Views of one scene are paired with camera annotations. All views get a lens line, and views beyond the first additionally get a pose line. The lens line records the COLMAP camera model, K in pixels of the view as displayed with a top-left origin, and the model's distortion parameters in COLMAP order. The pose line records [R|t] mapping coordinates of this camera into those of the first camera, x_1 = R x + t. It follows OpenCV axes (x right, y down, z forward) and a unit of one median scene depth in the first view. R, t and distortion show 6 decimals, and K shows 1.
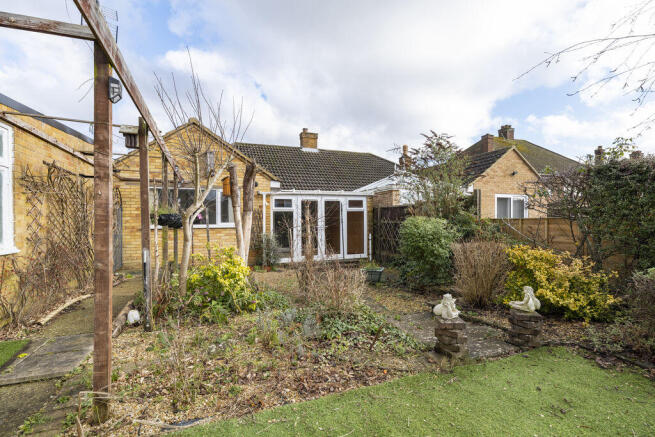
lens RADIAL K [[308.2, 0, 327.5], [0, 308.2, 218.5], [0, 0, 1]] dist [-0.014932, -0.000114]
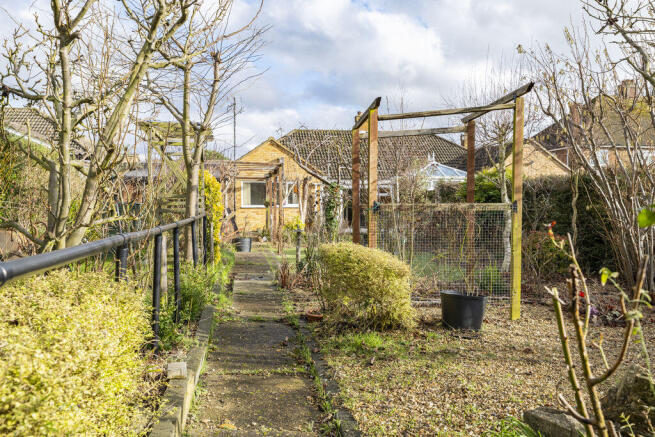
lens RADIAL K [[510.5, 0, 327.5], [0, 510.5, 218.5], [0, 0, 1]] dist [0.001377, 0.000256]
pose [[0.976871, 0.012186, -0.213481, 0.334805], [-0.001761, 0.998800, 0.048953, -0.034402], [0.213821, -0.047445, 0.975720, -1.245595]]
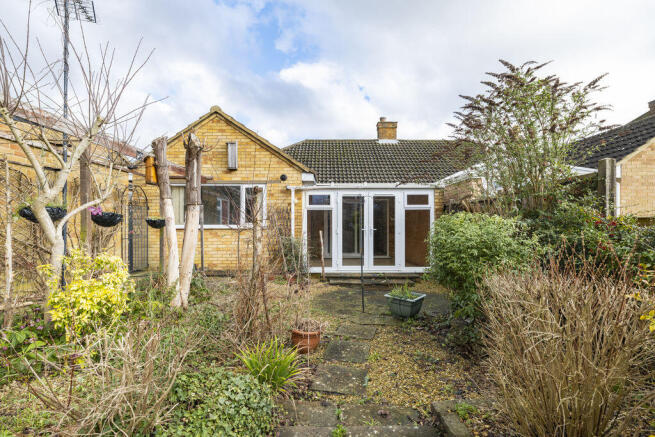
lens RADIAL K [[304.1, 0, 327.5], [0, 304.1, 218.5], [0, 0, 1]] dist [-0.001063, -0.000492]
pose [[0.935579, 0.002950, -0.353105, 0.154668], [-0.006123, 0.999950, -0.007870, 0.005559], [0.353064, 0.009525, 0.935551, 0.242904]]
